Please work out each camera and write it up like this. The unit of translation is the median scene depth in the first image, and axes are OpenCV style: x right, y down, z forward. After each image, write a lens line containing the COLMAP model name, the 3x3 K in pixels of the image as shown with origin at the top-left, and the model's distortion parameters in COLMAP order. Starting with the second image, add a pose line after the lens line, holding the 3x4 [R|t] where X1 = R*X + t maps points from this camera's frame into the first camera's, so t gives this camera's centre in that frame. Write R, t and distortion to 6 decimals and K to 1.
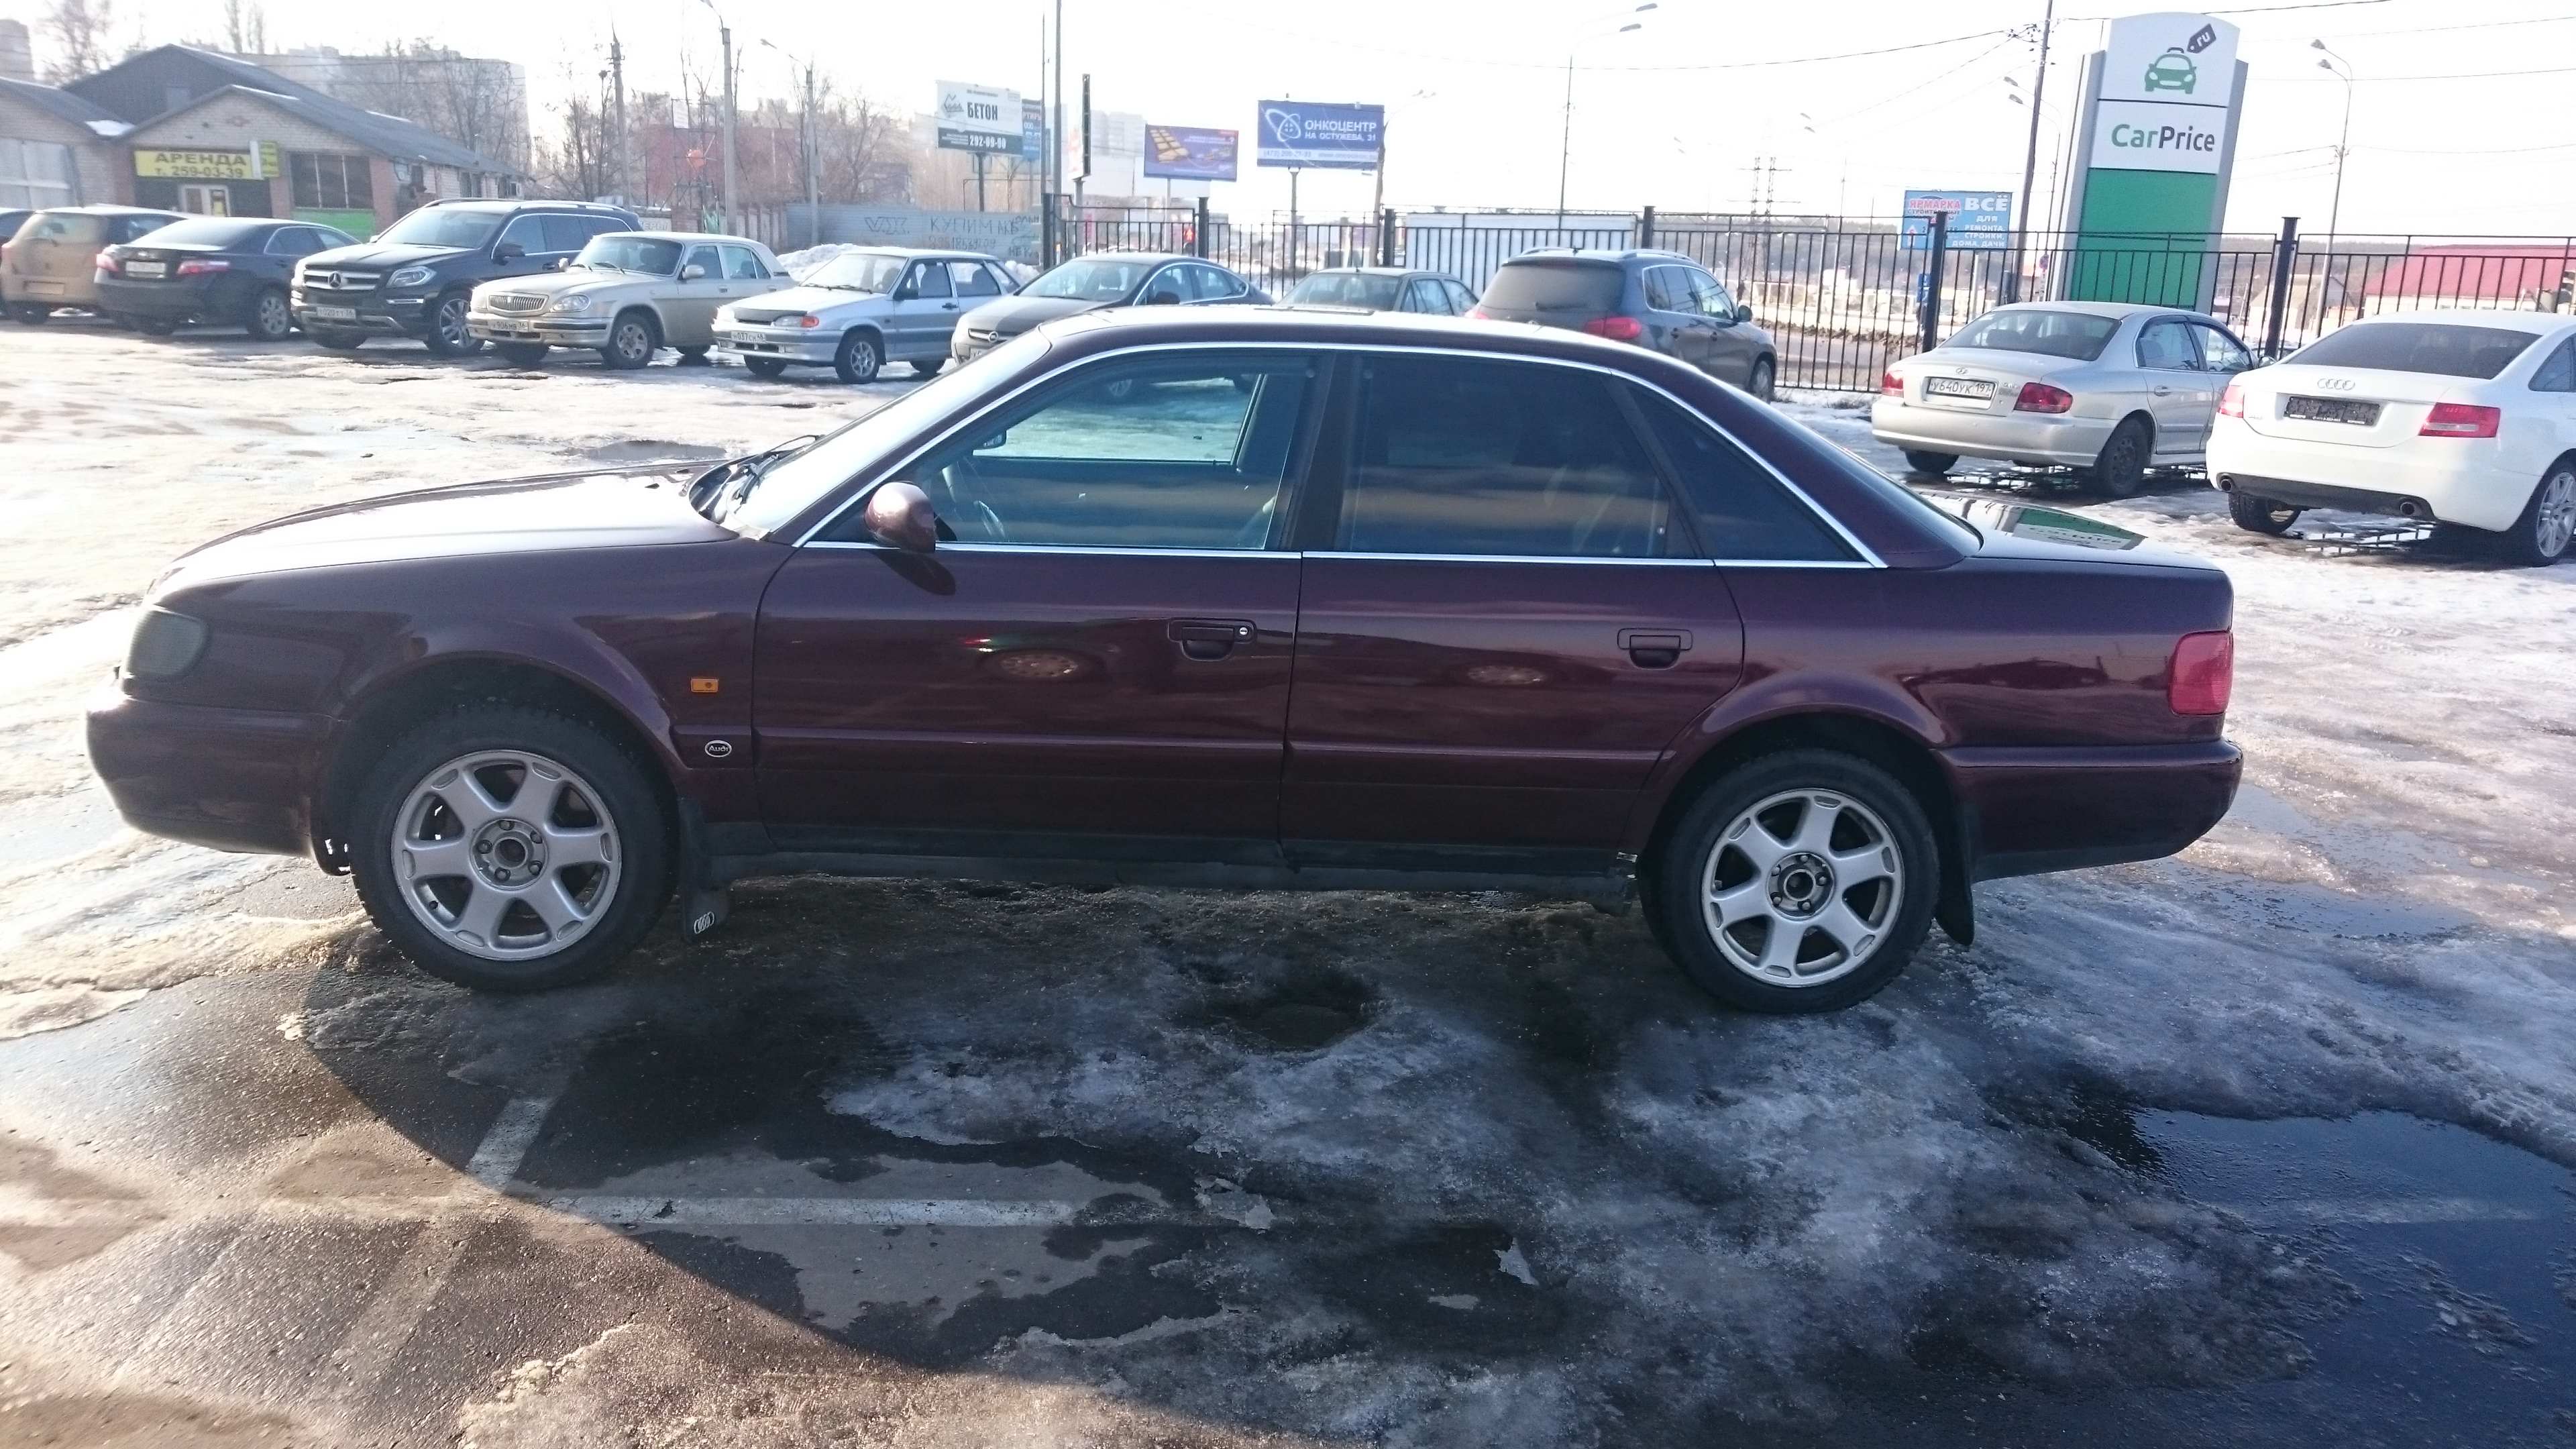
lens RADIAL K [[1885.1, 0, 1288.0], [0, 1885.1, 724.5], [0, 0, 1]] dist [0.003784, 0.004598]
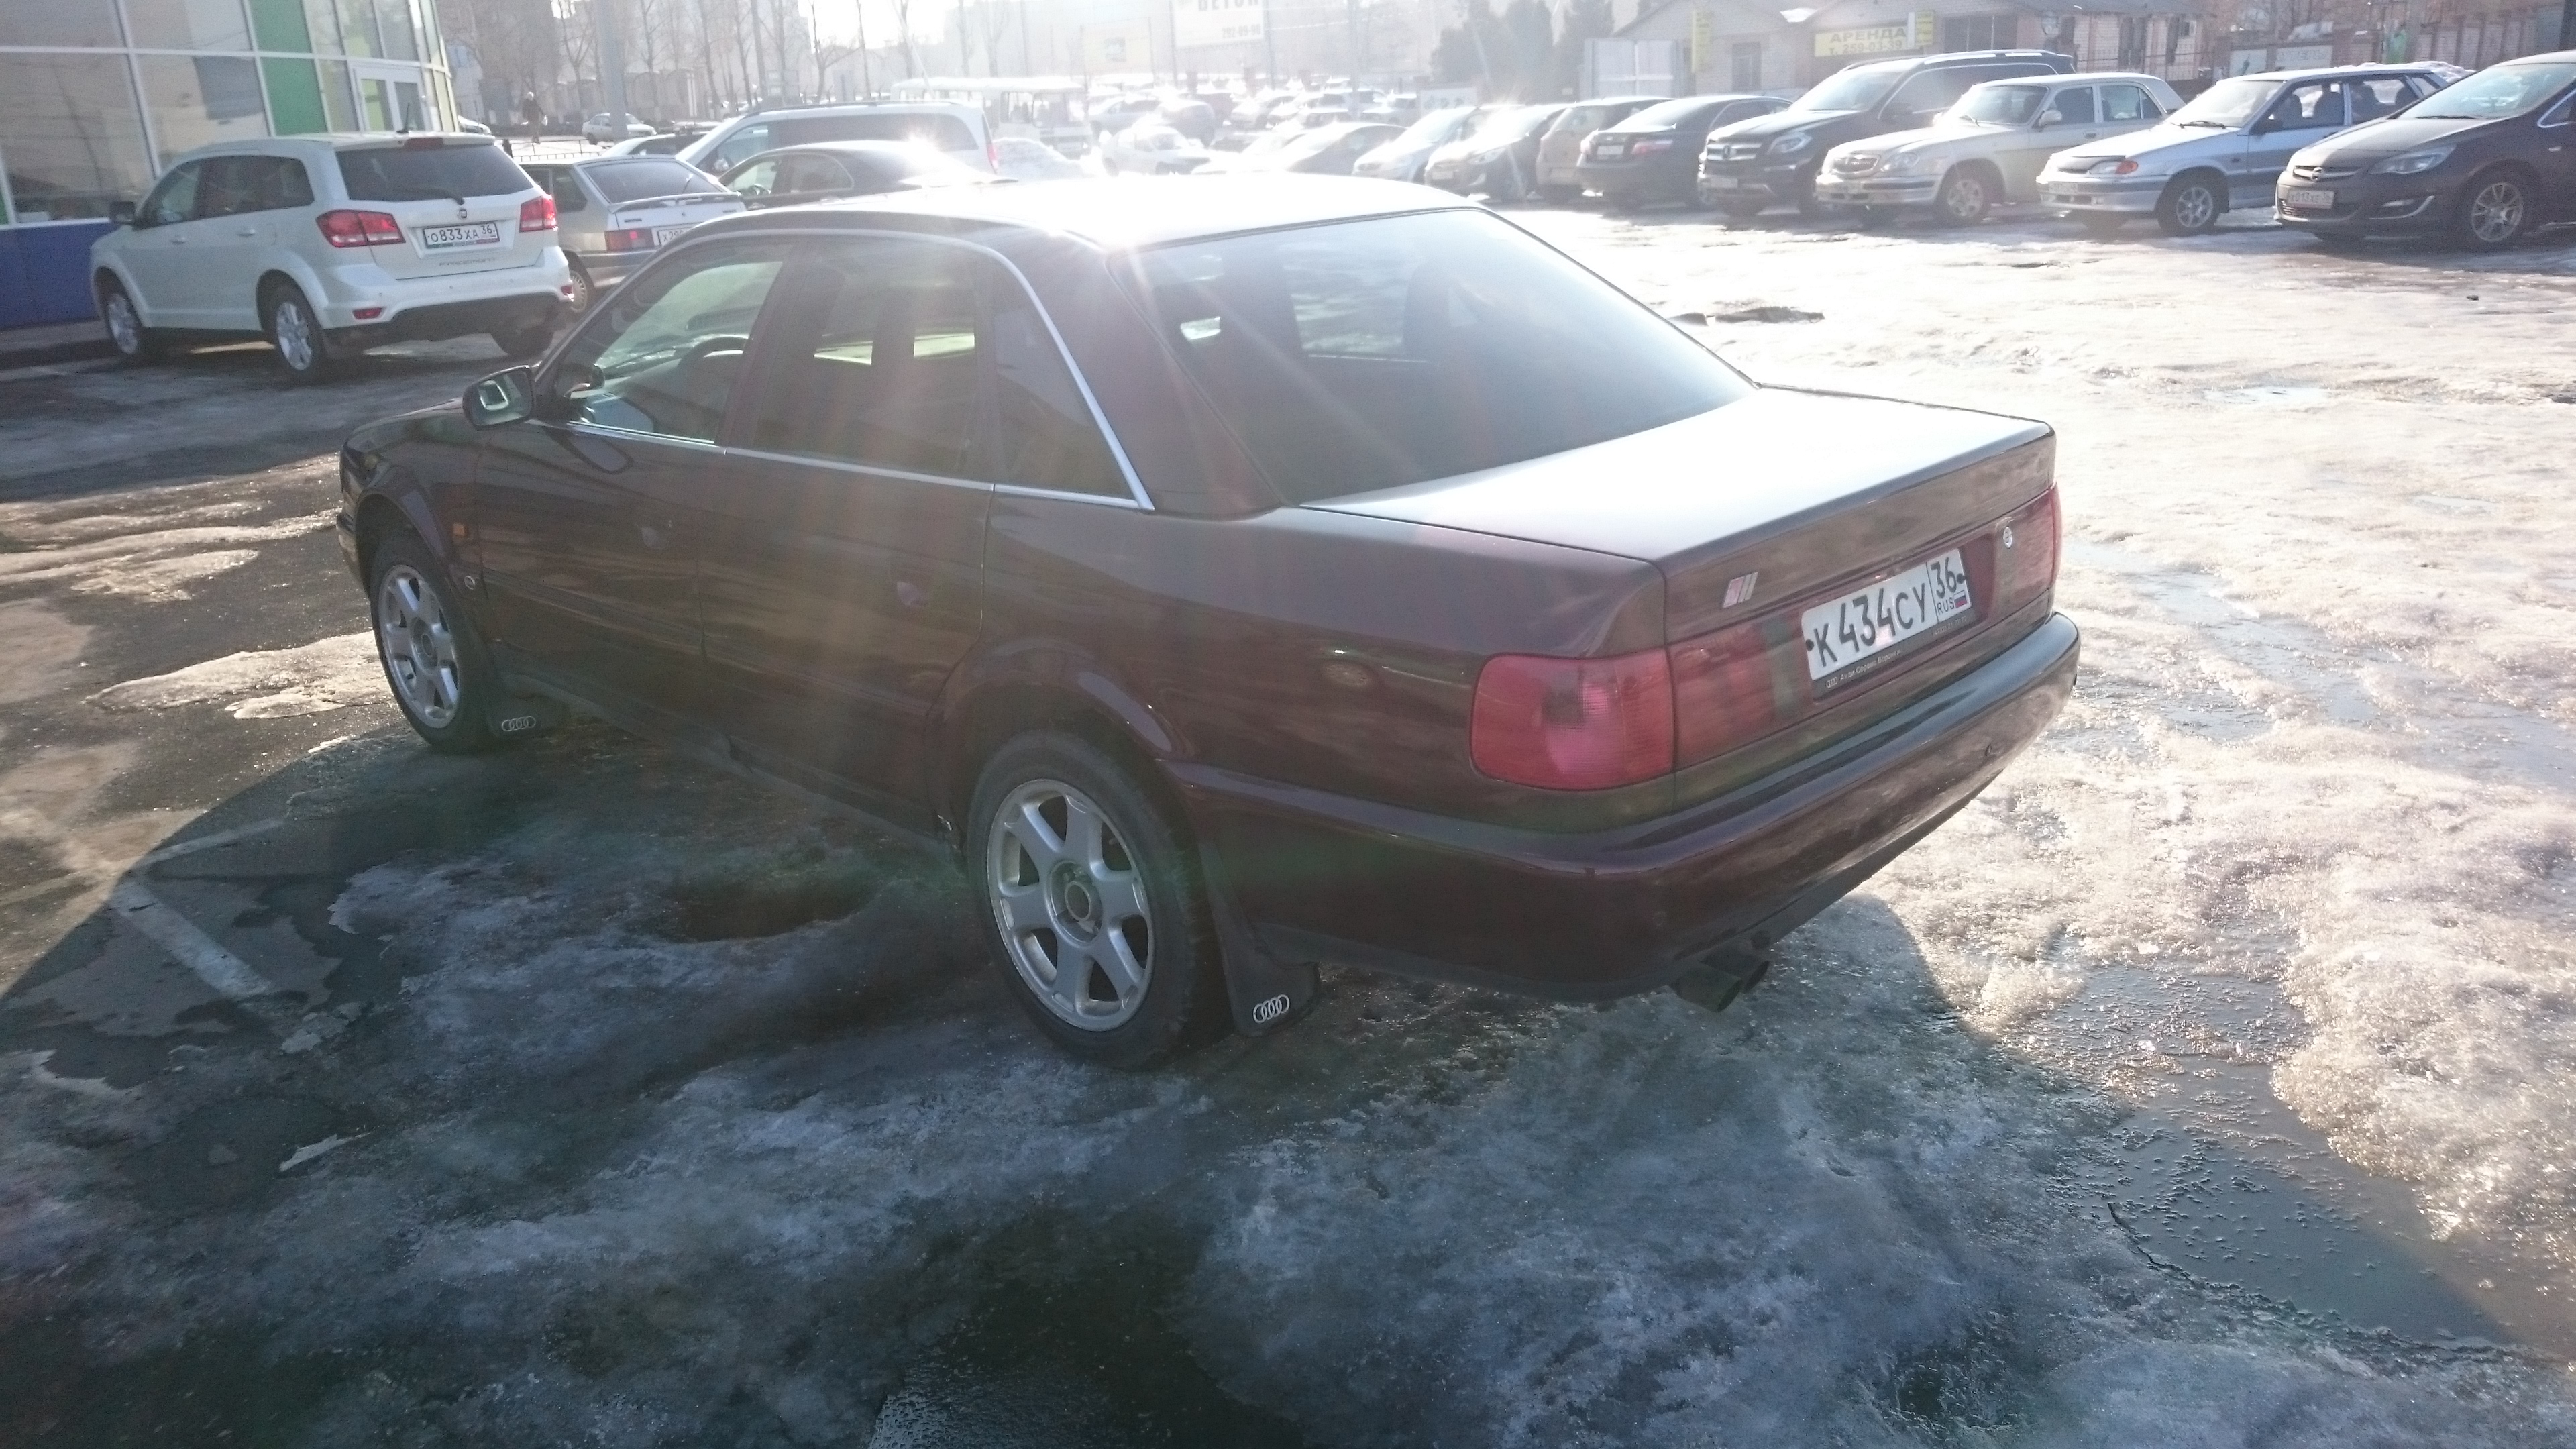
lens RADIAL K [[1889.8, 0, 1277.8], [0, 1889.8, 718.6], [0, 0, 1]] dist [0.011645, -0.002040]
pose [[0.657459, 0.159545, -0.736405, 0.193444], [-0.108106, 0.987188, 0.117361, -0.020098], [0.745694, 0.002450, 0.666284, 0.114483]]
